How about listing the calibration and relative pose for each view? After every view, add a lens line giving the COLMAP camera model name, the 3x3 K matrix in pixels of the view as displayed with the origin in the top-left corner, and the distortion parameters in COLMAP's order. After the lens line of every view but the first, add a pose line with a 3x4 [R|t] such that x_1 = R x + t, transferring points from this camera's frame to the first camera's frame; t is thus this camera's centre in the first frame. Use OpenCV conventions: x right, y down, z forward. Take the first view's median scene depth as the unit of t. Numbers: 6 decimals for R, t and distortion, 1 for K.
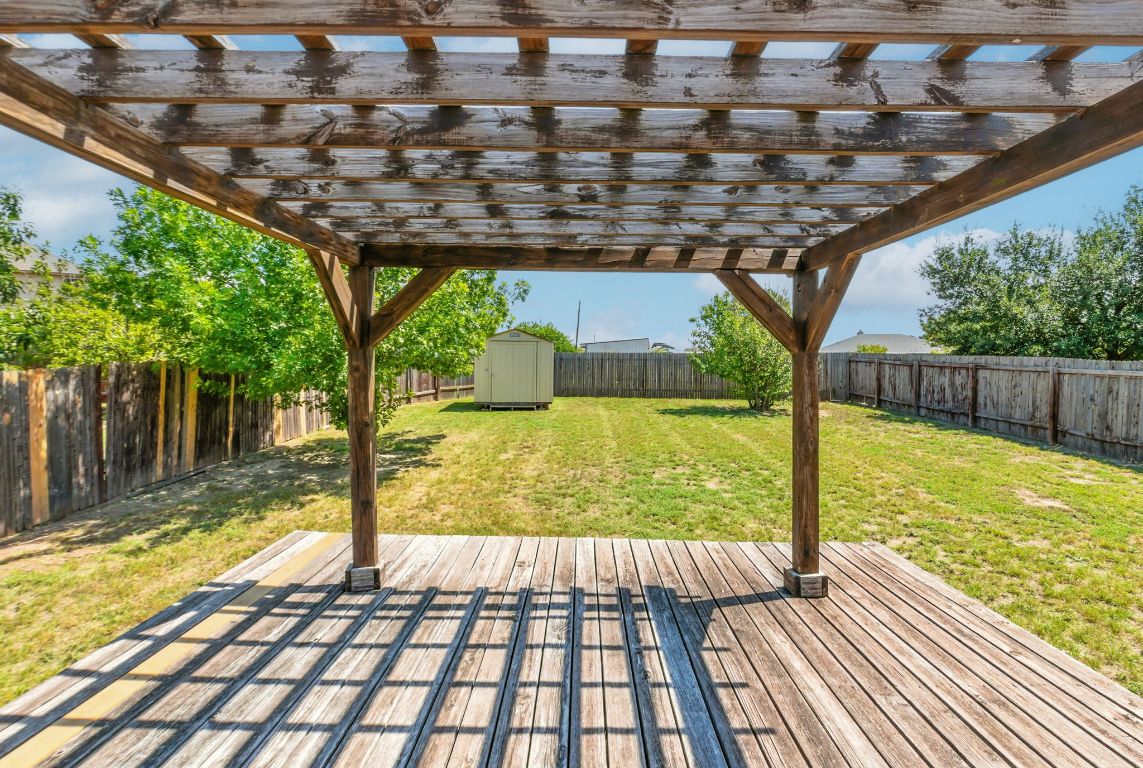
lens RADIAL K [[505.3, 0, 572.3], [0, 505.3, 360.9], [0, 0, 1]] dist [-0.010993, -0.000991]
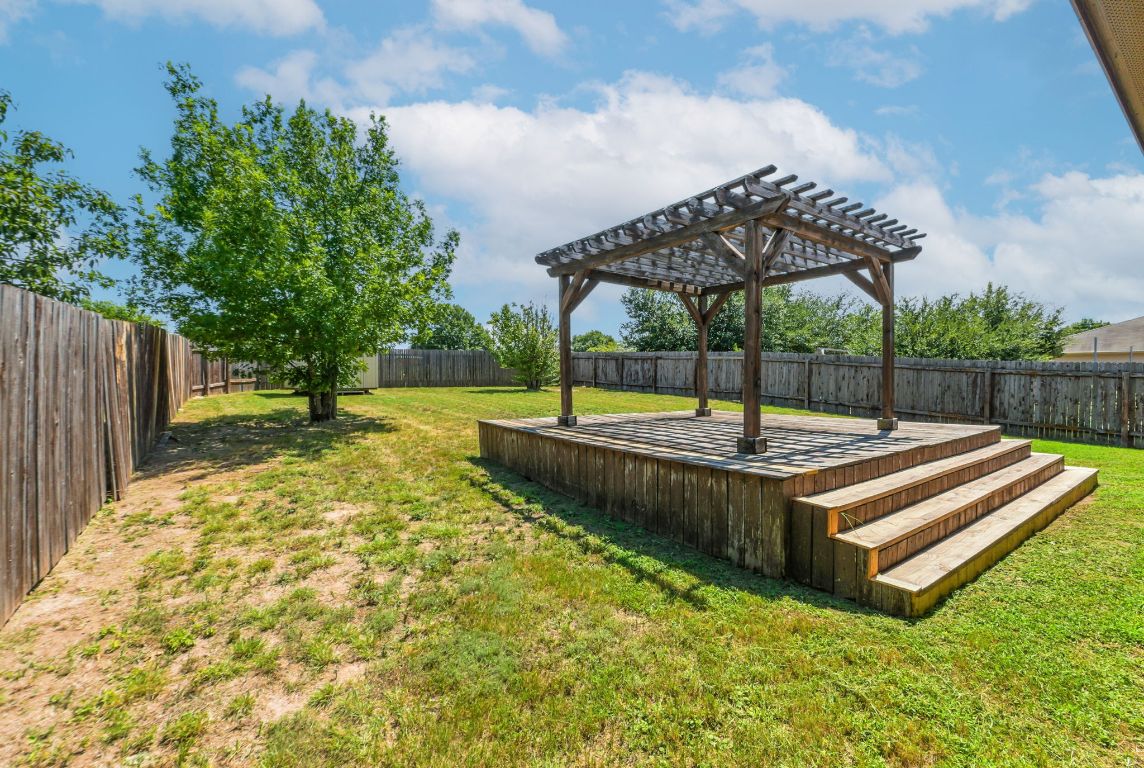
lens RADIAL K [[505.7, 0, 559.8], [0, 505.7, 379.7], [0, 0, 1]] dist [-0.010993, -0.000991]
pose [[0.805041, -0.009320, 0.593145, -0.448801], [0.002561, 0.999922, 0.012236, 0.059222], [-0.593213, -0.008331, 0.805002, -0.181774]]
